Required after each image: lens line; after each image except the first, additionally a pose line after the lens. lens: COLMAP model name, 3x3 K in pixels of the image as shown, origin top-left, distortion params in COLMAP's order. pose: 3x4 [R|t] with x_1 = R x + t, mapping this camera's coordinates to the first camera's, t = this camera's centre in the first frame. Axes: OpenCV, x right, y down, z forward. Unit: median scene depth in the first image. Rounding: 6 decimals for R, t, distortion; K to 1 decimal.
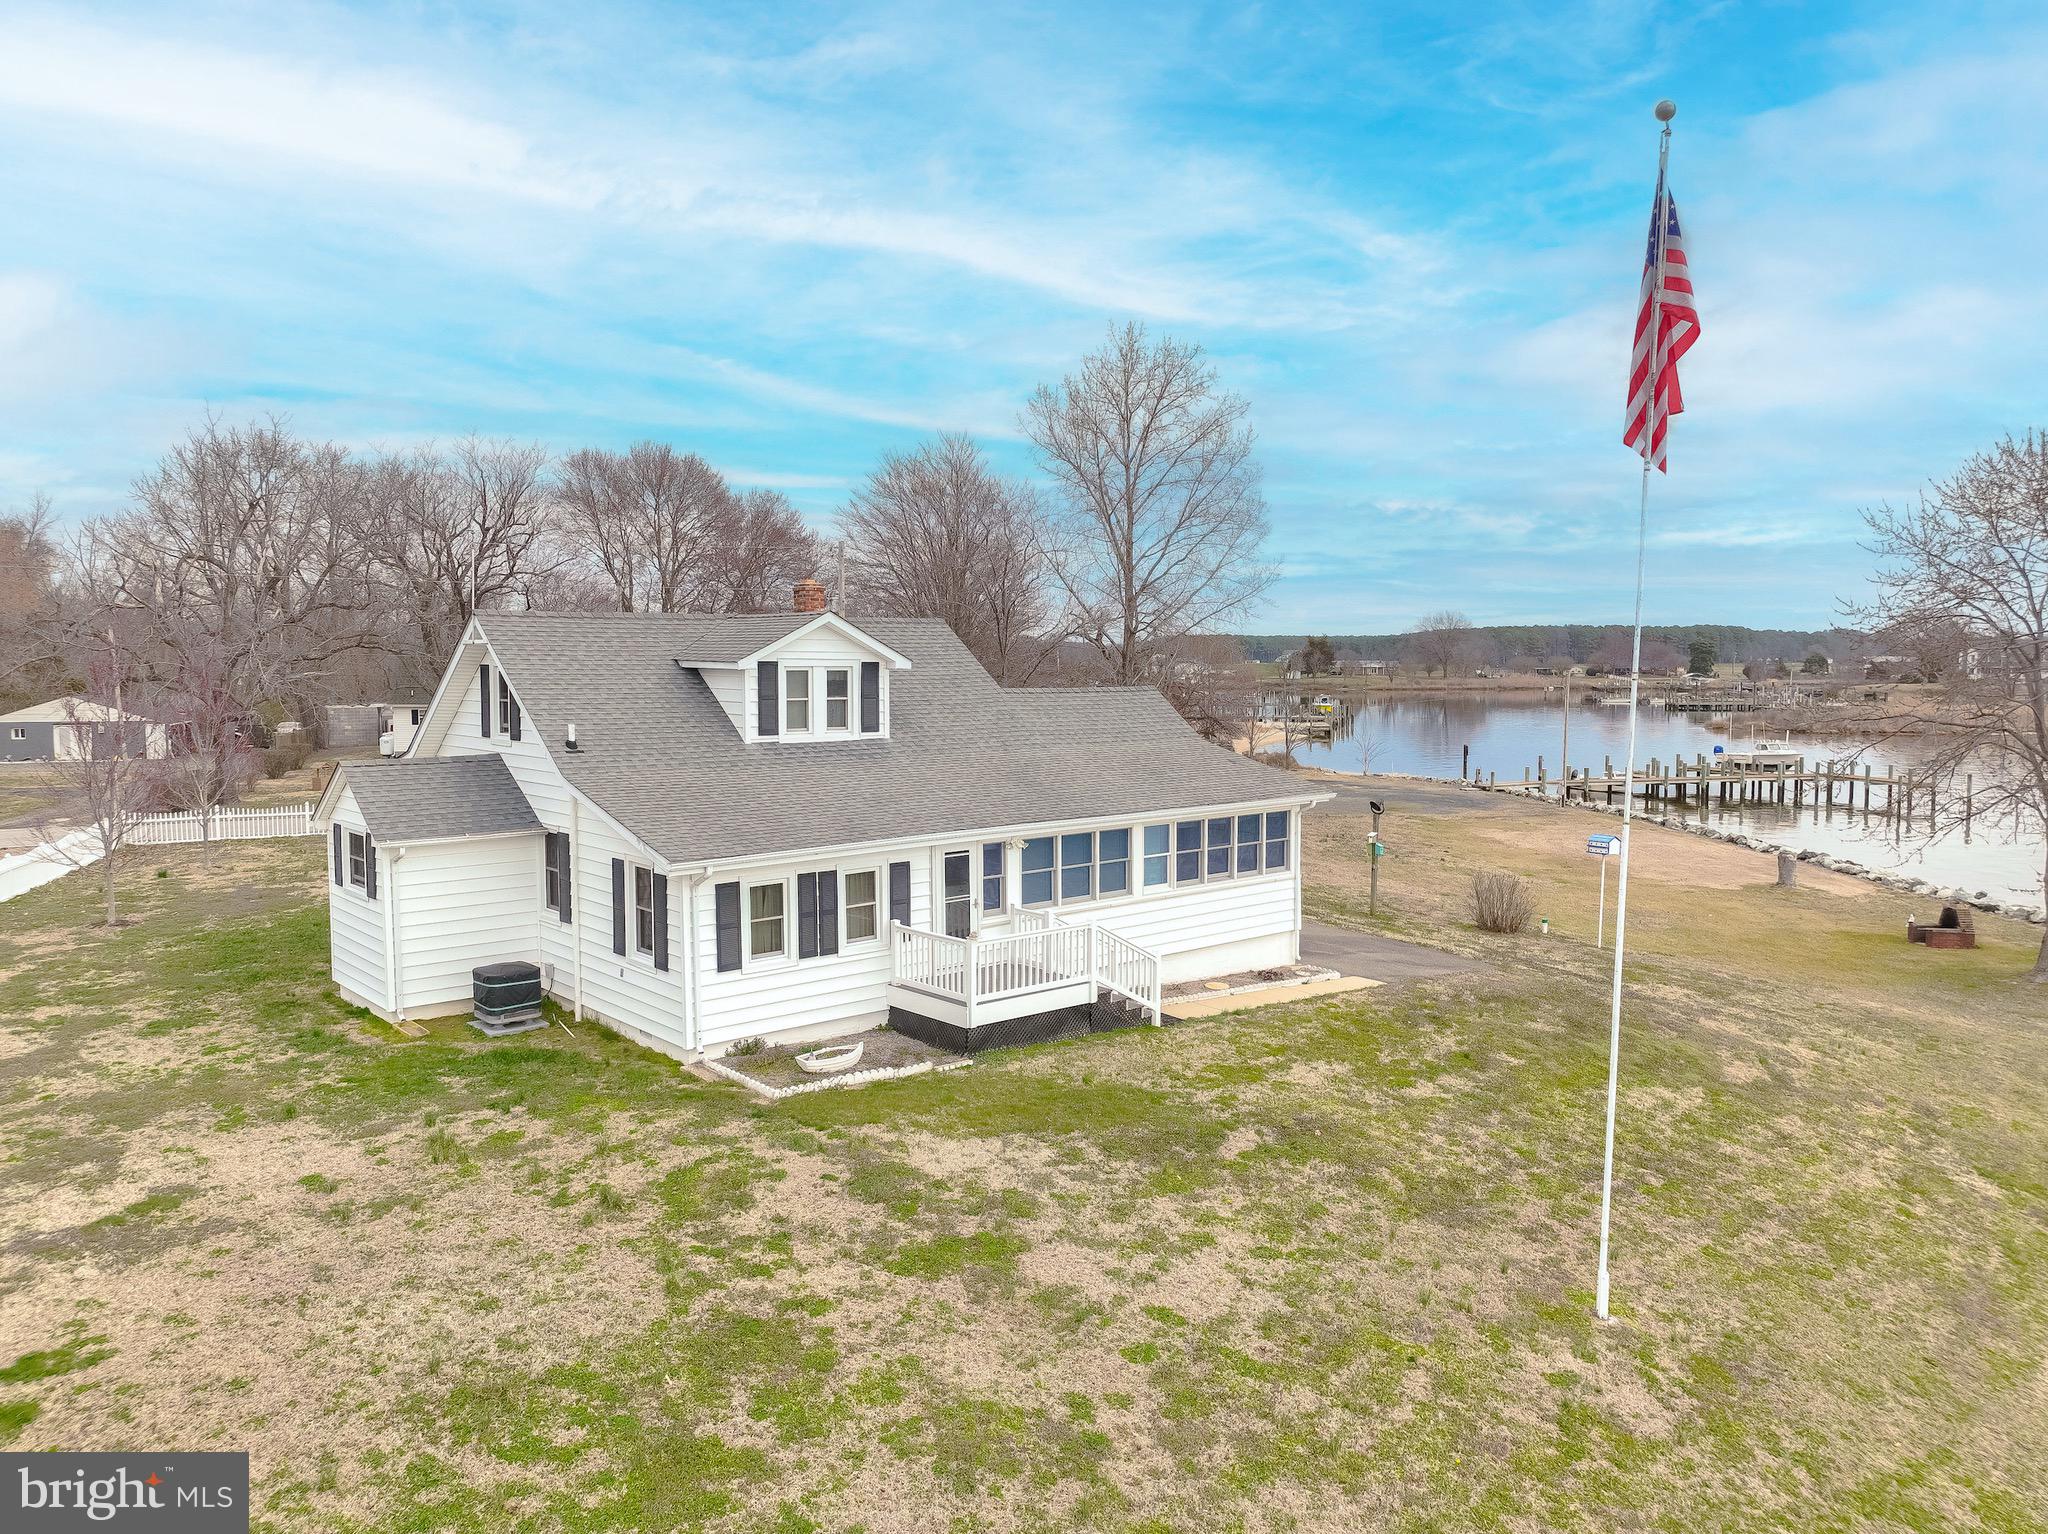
lens RADIAL K [[1484.1, 0, 1024.0], [0, 1484.1, 767.0], [0, 0, 1]] dist [-0.000170, -0.000248]
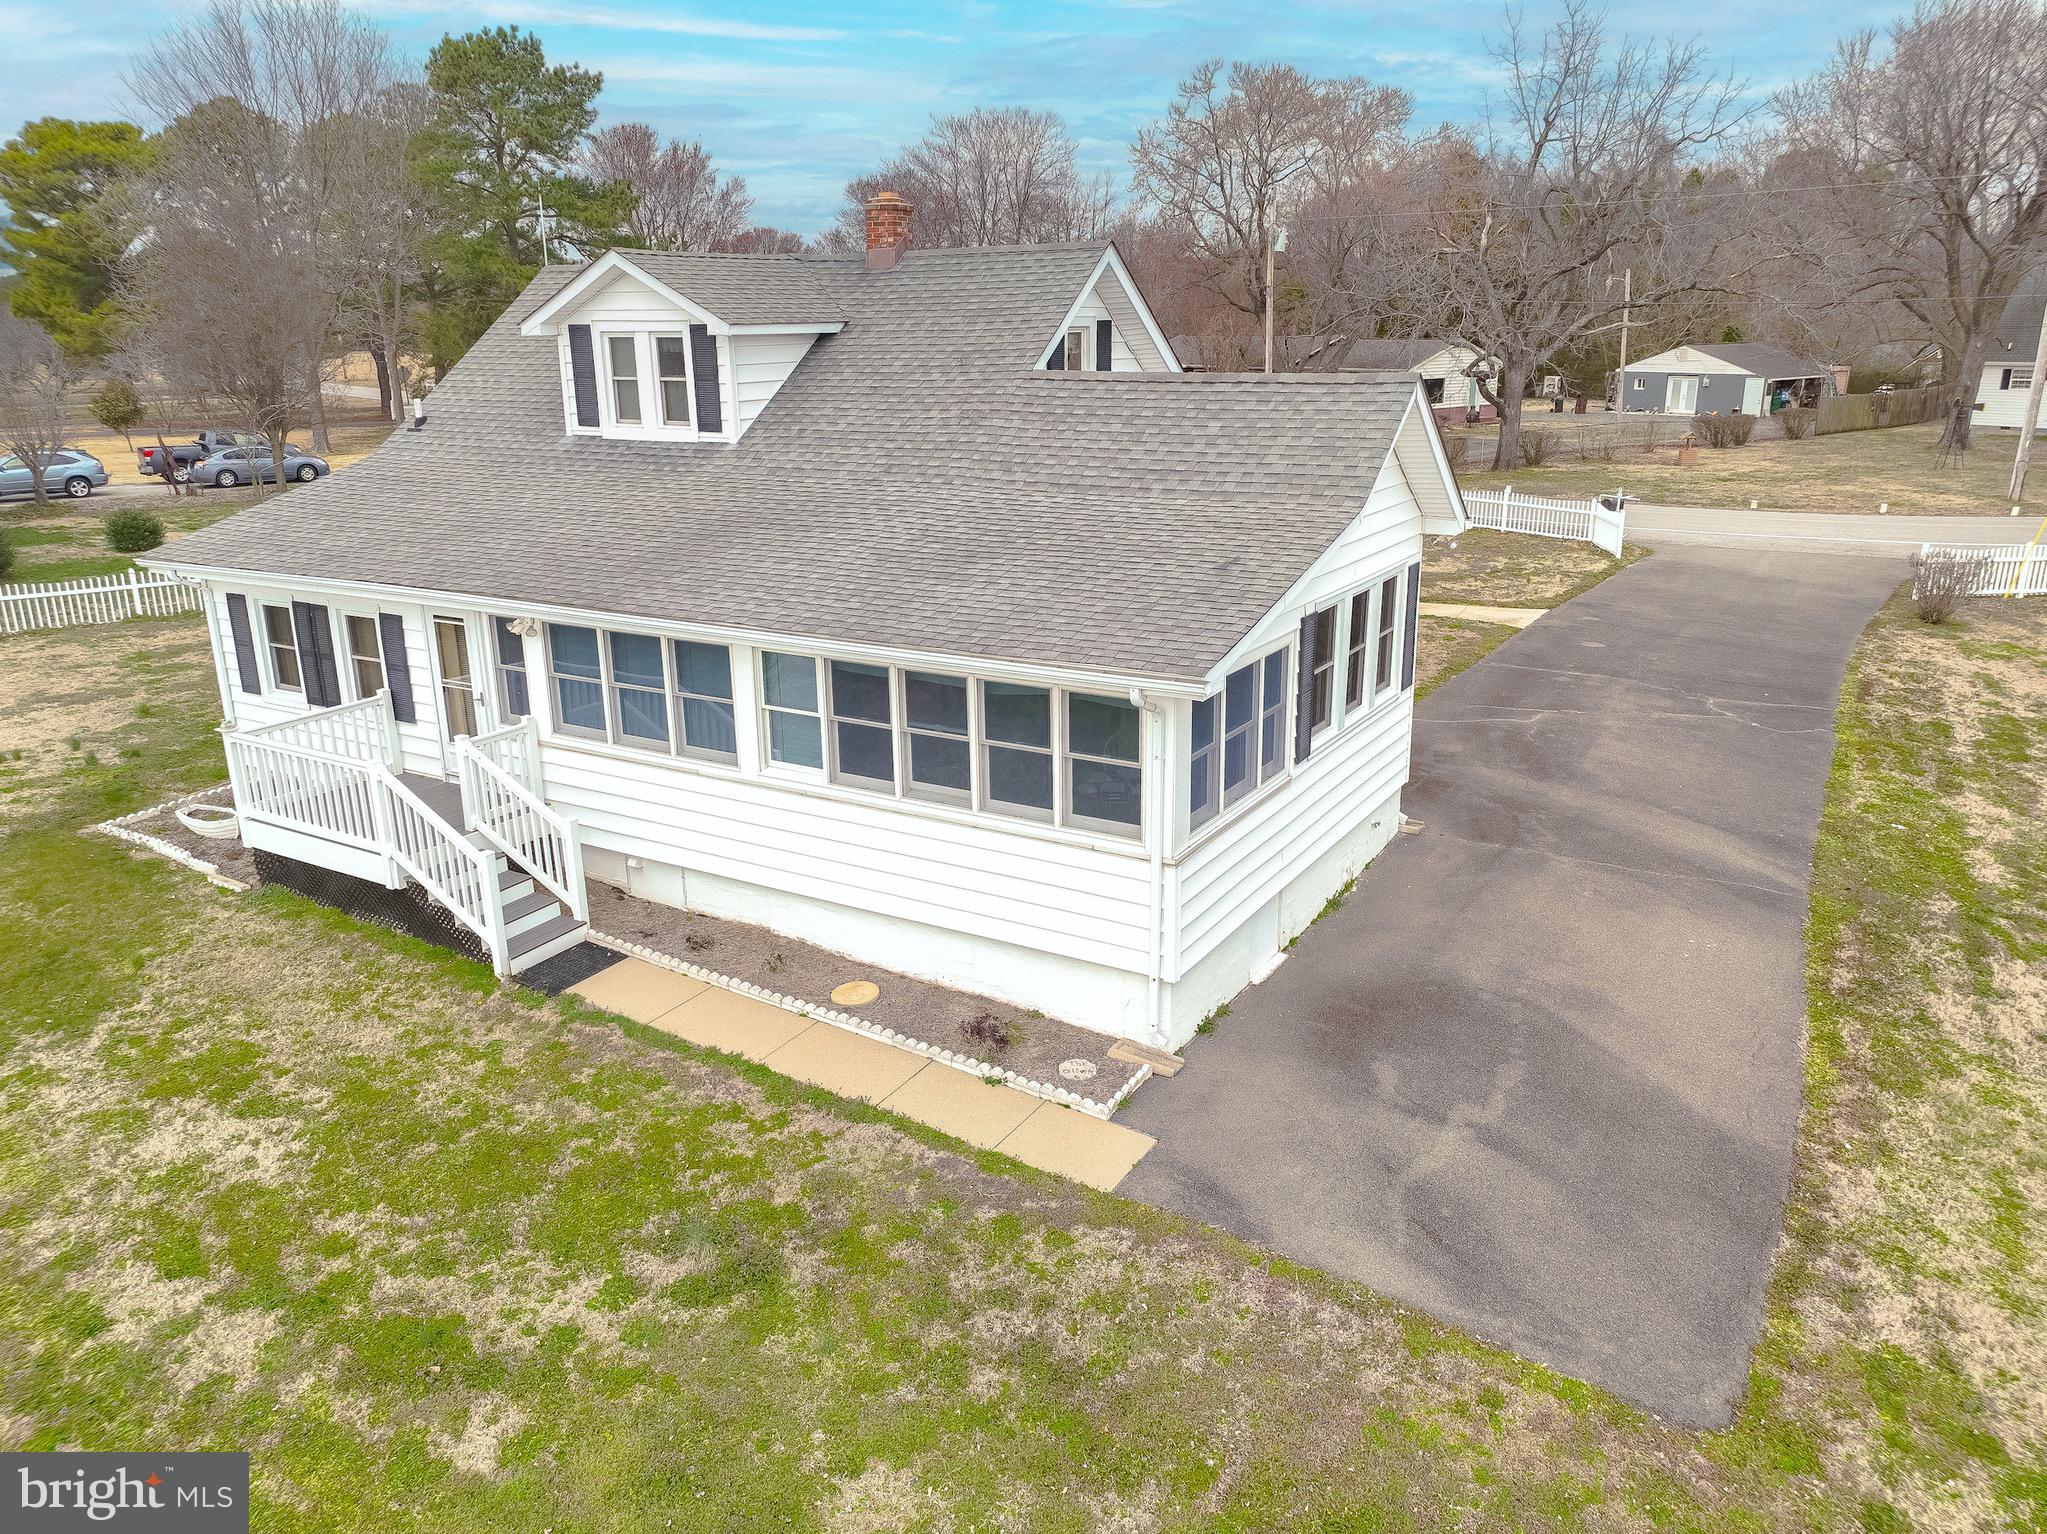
lens RADIAL K [[1483.4, 0, 1023.5], [0, 1483.4, 767.0], [0, 0, 1]] dist [-0.000170, -0.000248]
pose [[0.299230, 0.274429, -0.913866, 0.613926], [-0.055285, 0.961126, 0.270518, -0.069166], [0.952578, -0.030424, 0.302770, 0.944925]]
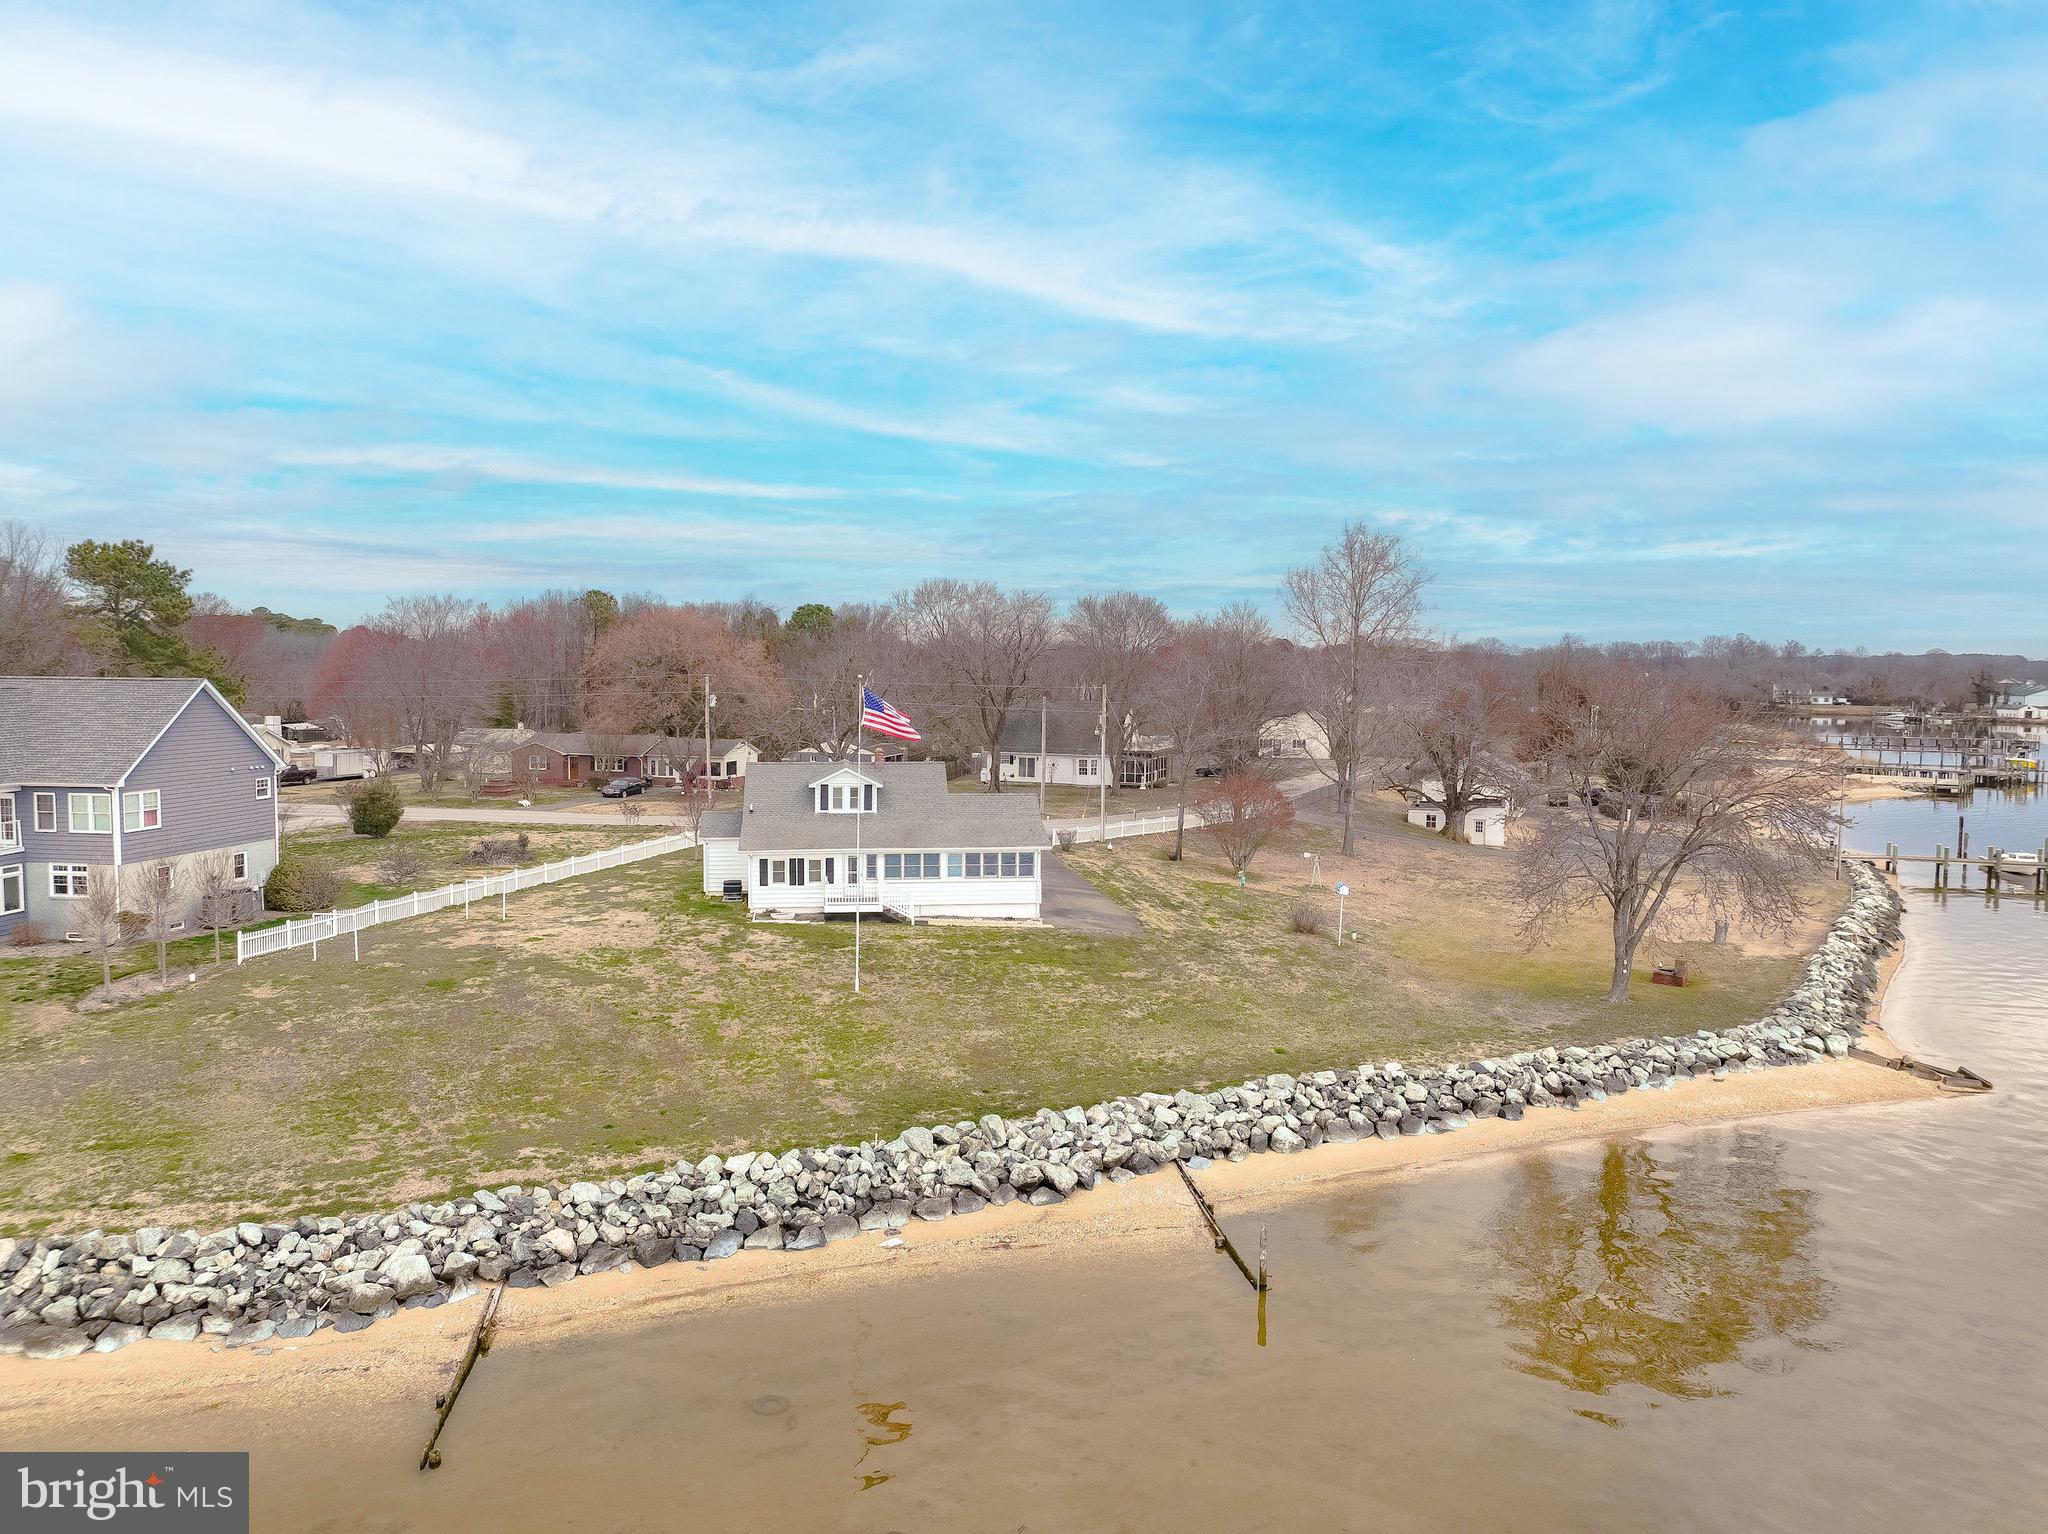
lens RADIAL K [[1473.3, 0, 1024.0], [0, 1473.3, 767.0], [0, 0, 1]] dist [0.000477, 0.004756]
pose [[0.831486, 0.050151, -0.553277, 1.641167], [-0.049610, 0.998641, 0.015964, -0.162155], [0.553326, 0.014175, 0.832844, -1.096415]]
